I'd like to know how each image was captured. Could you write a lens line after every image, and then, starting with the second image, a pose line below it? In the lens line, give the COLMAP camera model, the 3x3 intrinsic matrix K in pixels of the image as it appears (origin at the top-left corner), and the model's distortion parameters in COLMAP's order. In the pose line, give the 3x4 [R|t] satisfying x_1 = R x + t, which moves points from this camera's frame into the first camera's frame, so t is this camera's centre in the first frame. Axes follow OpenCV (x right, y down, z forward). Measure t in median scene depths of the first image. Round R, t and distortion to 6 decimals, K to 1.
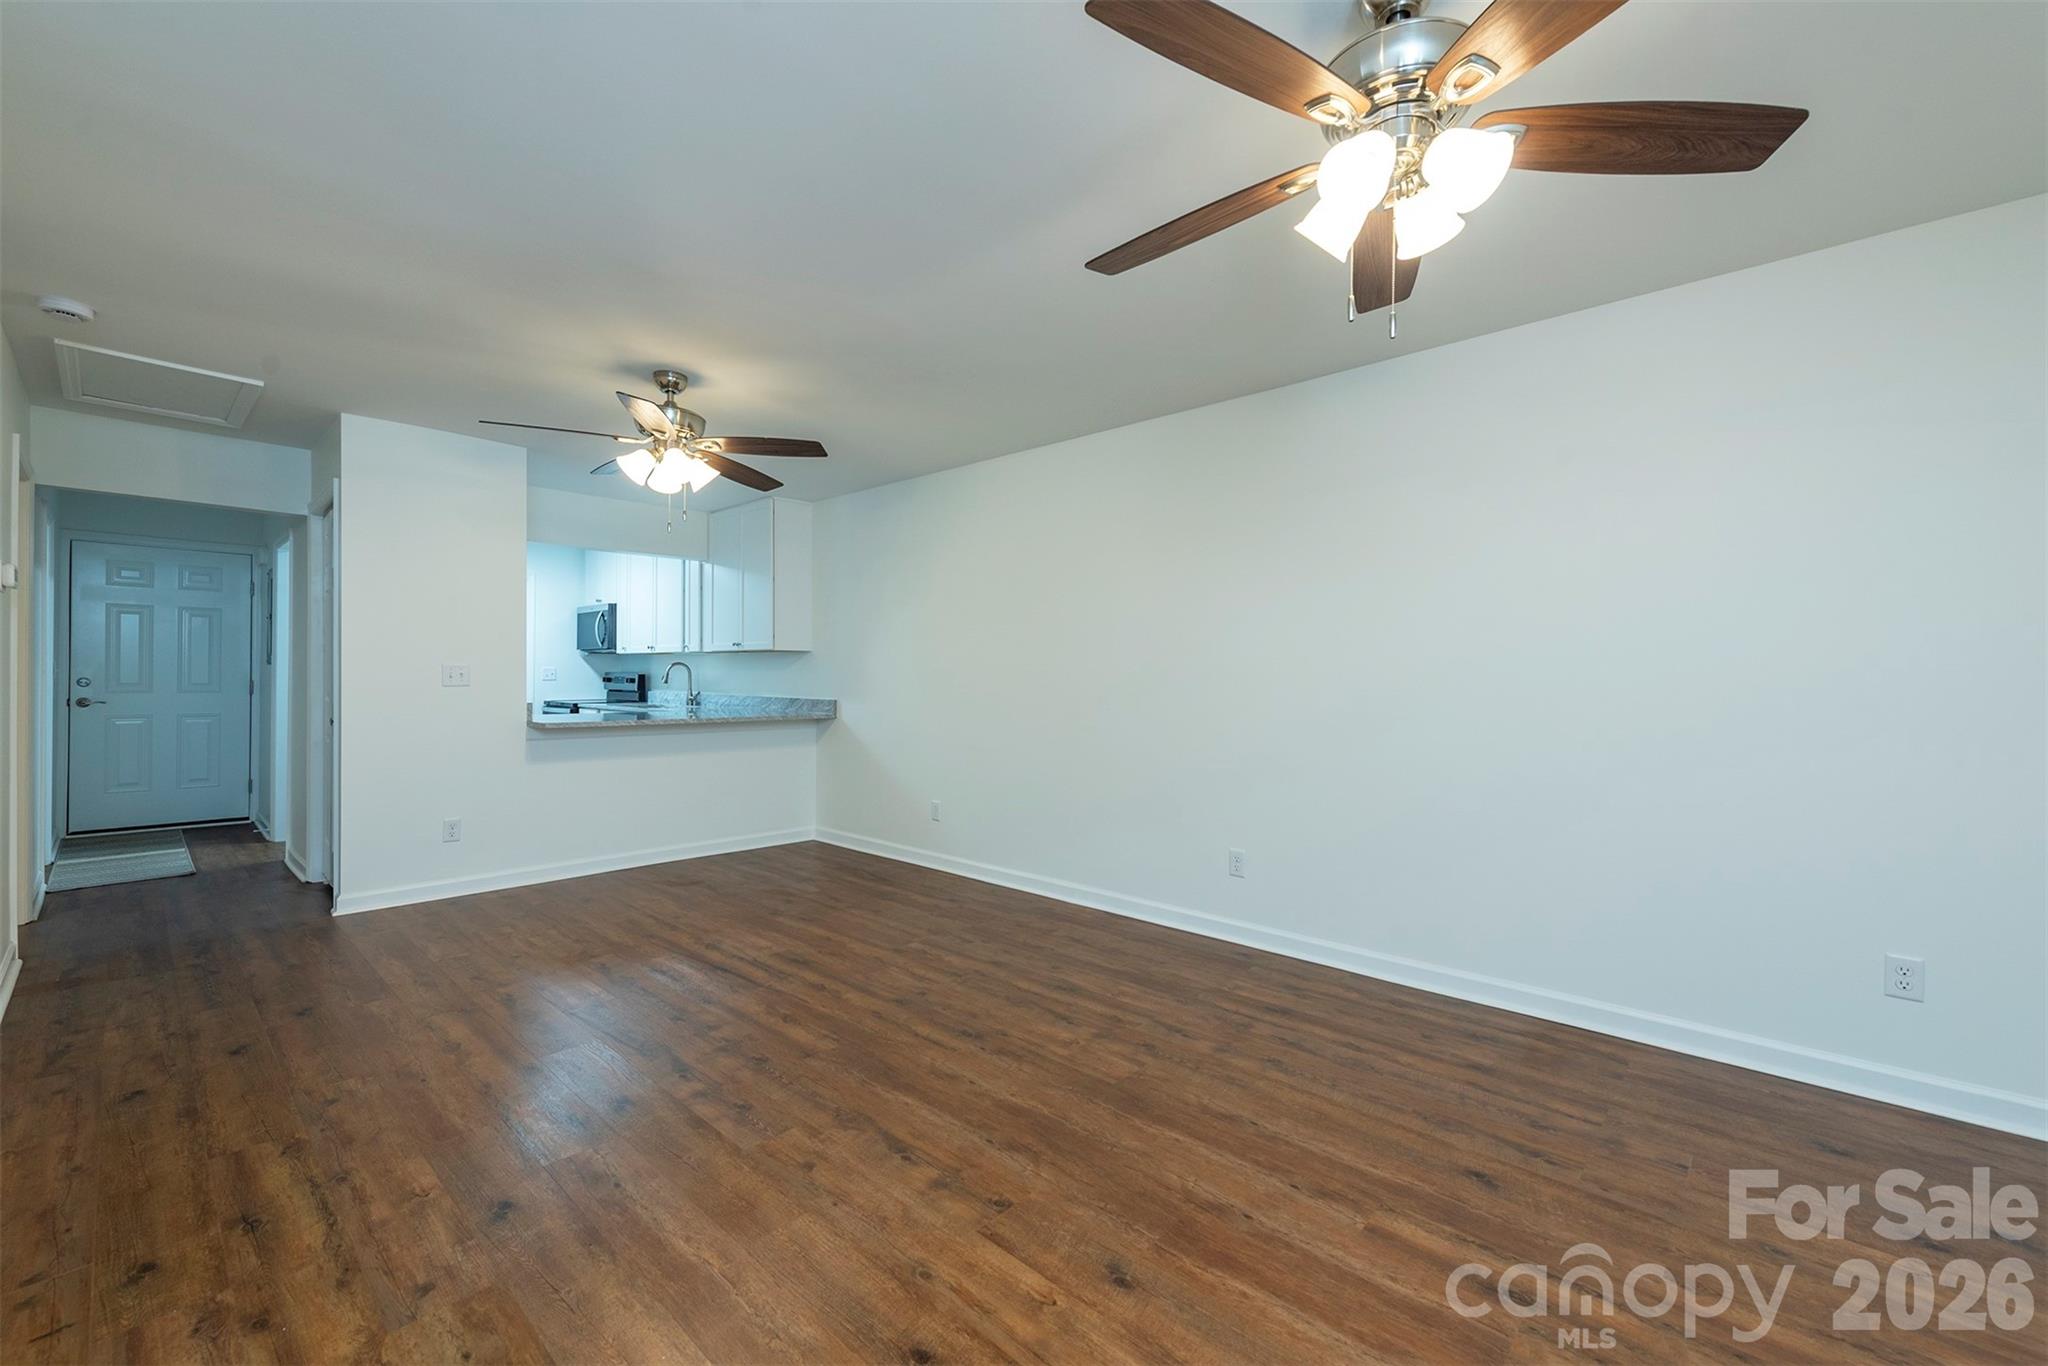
lens RADIAL K [[822.1, 0, 1024.0], [0, 822.1, 683.0], [0, 0, 1]] dist [0.002410, -0.000194]
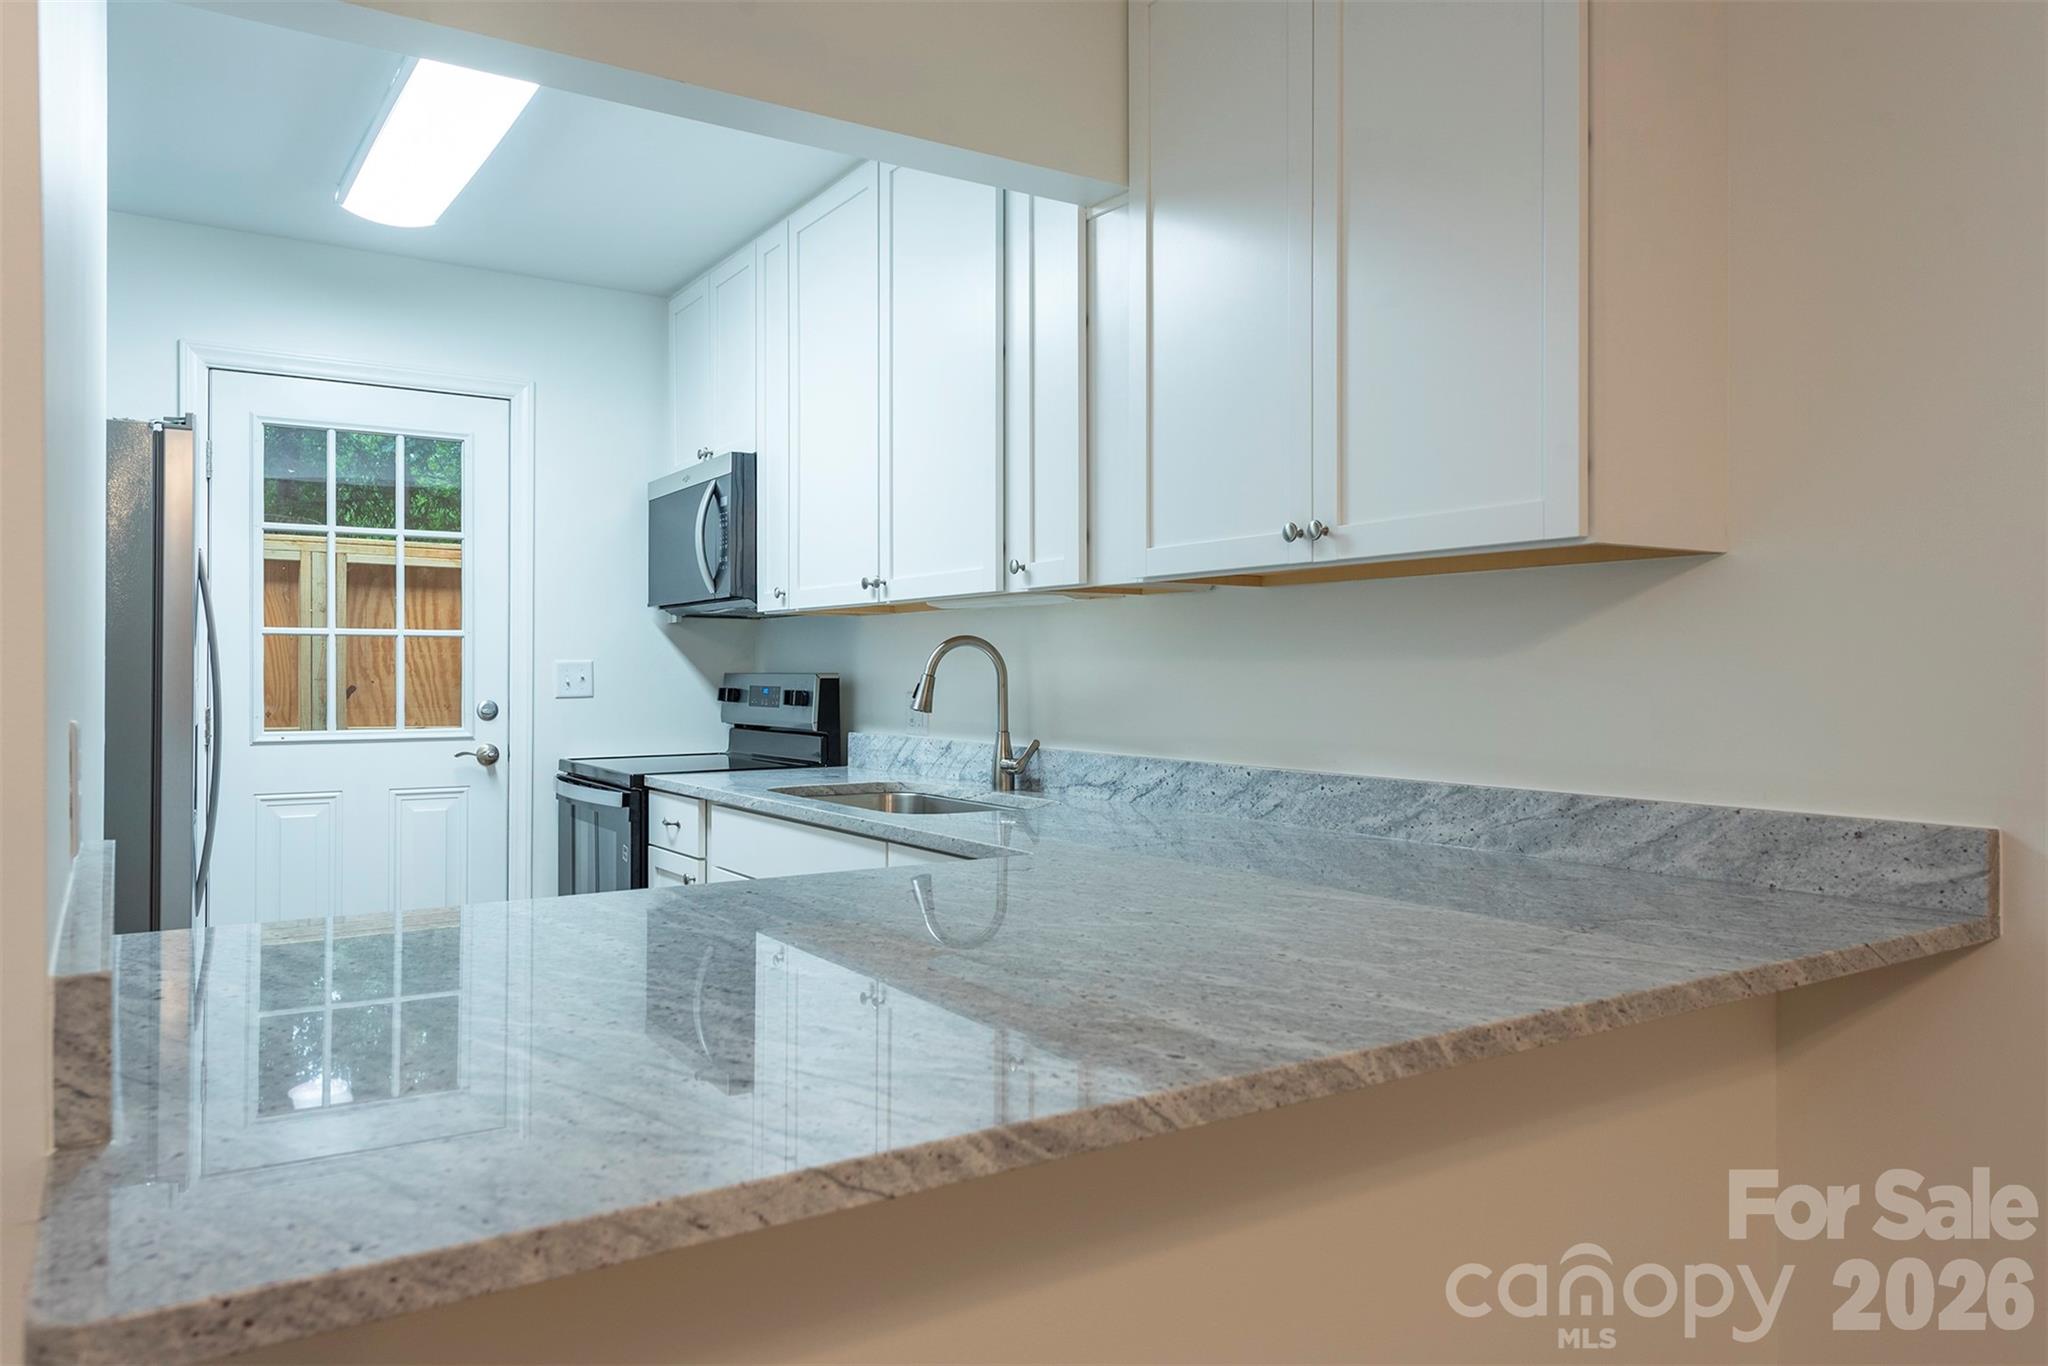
lens RADIAL K [[1362.7, 0, 1024.4], [0, 1362.7, 674.6], [0, 0, 1]] dist [0.029242, -0.002716]
pose [[0.966814, -0.006926, -0.255389, -0.592786], [0.004765, 0.999947, -0.009079, -0.015888], [0.255438, 0.007560, 0.966796, 1.175526]]
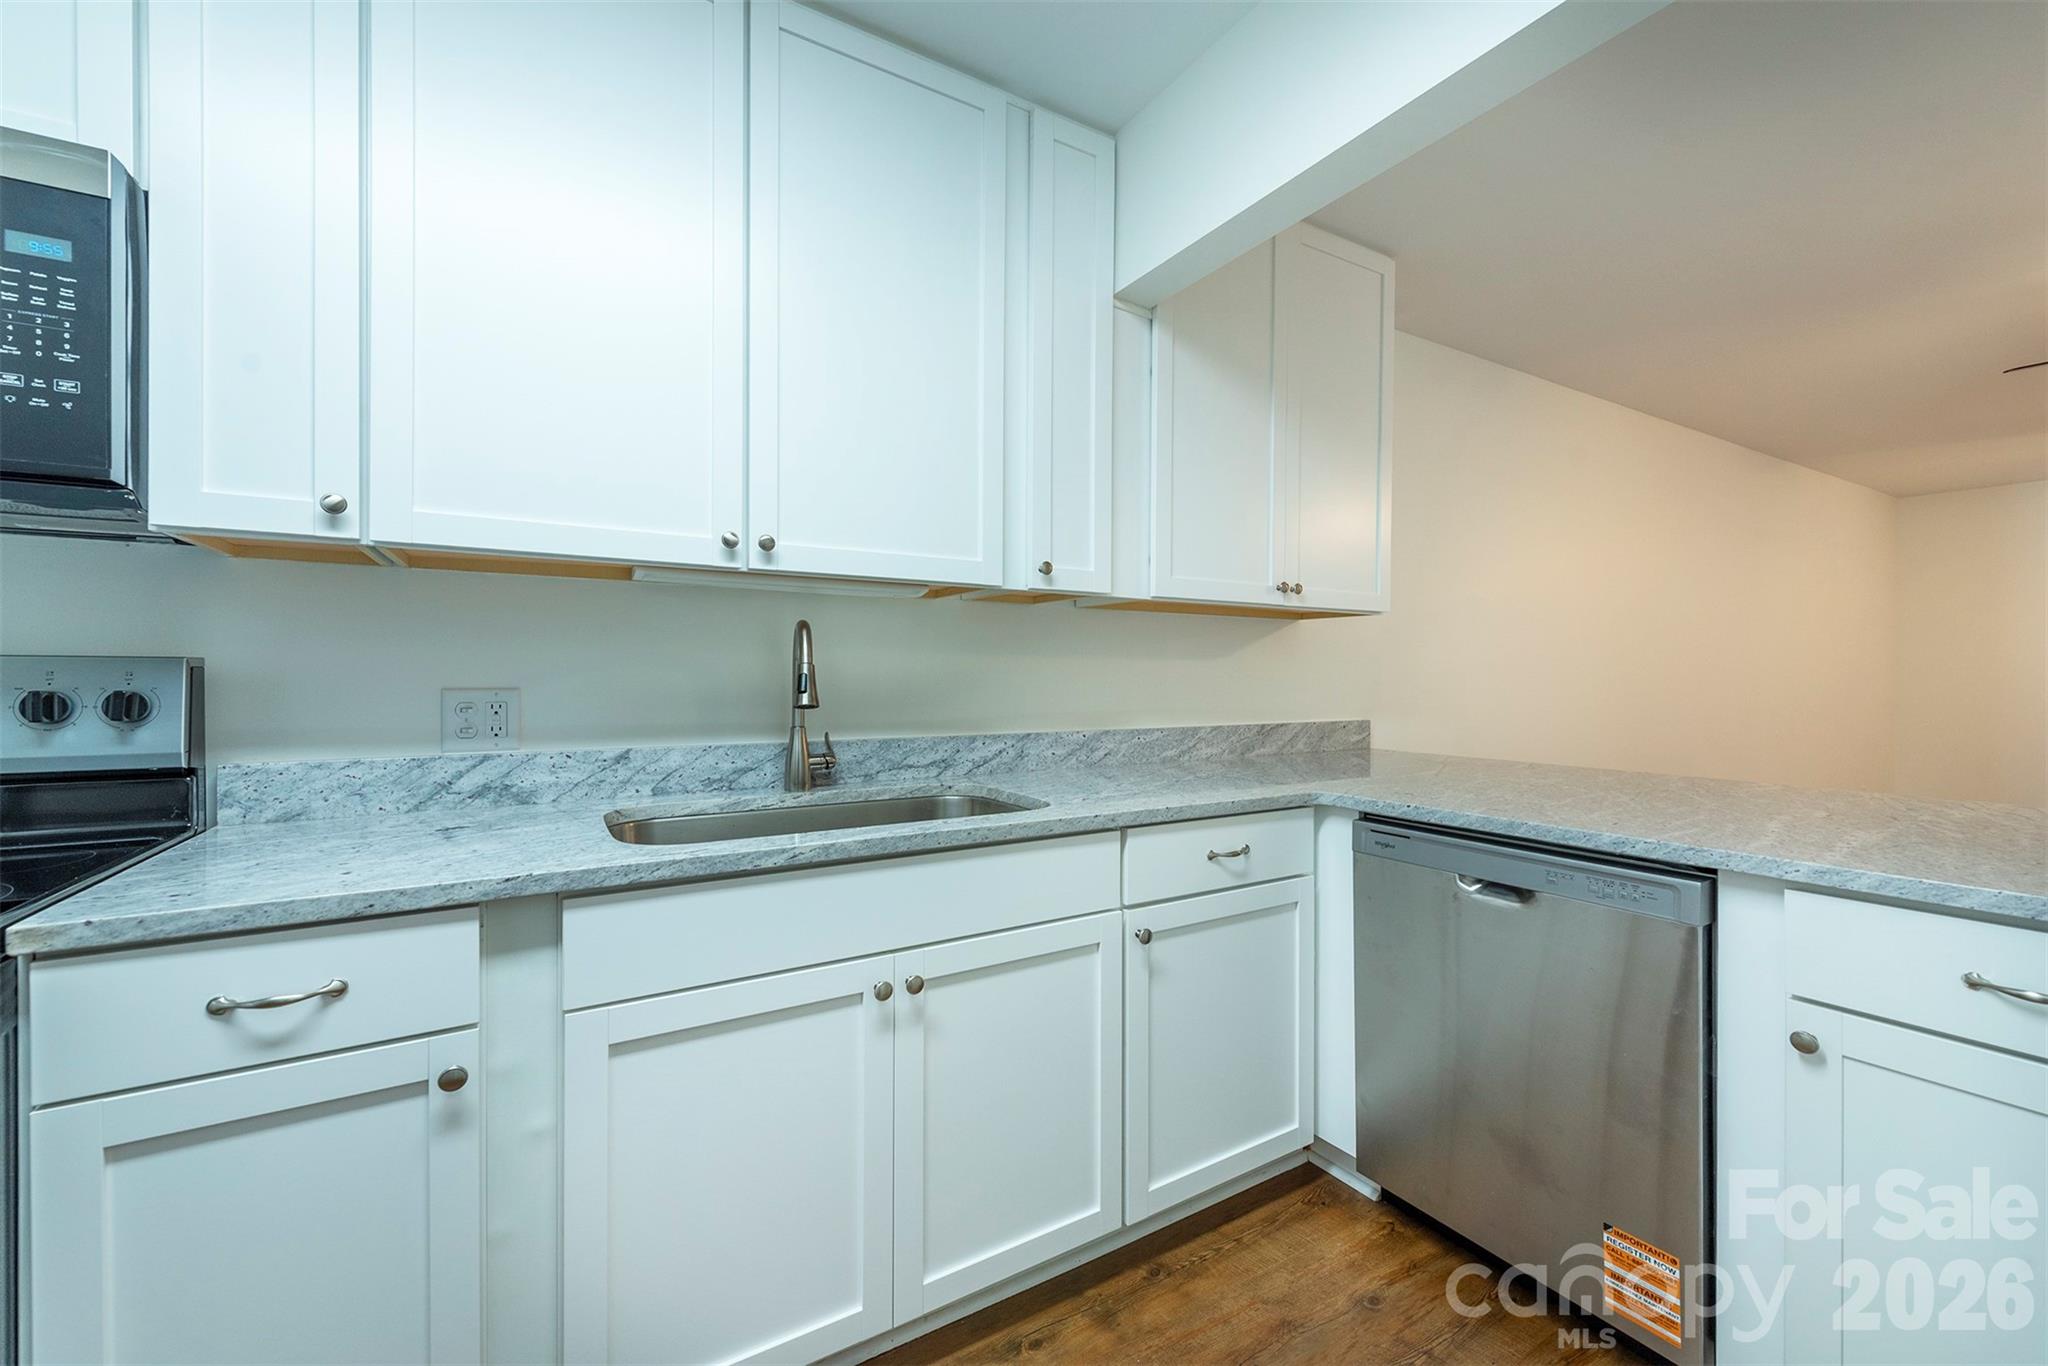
lens RADIAL K [[801.0, 0, 1018.2], [0, 801.0, 679.1], [0, 0, 1]] dist [0.014517, -0.005499]
pose [[0.302842, -0.011574, 0.952970, -1.307199], [0.007989, 0.999922, 0.009605, -0.019227], [-0.953007, 0.004704, 0.302911, 1.808890]]
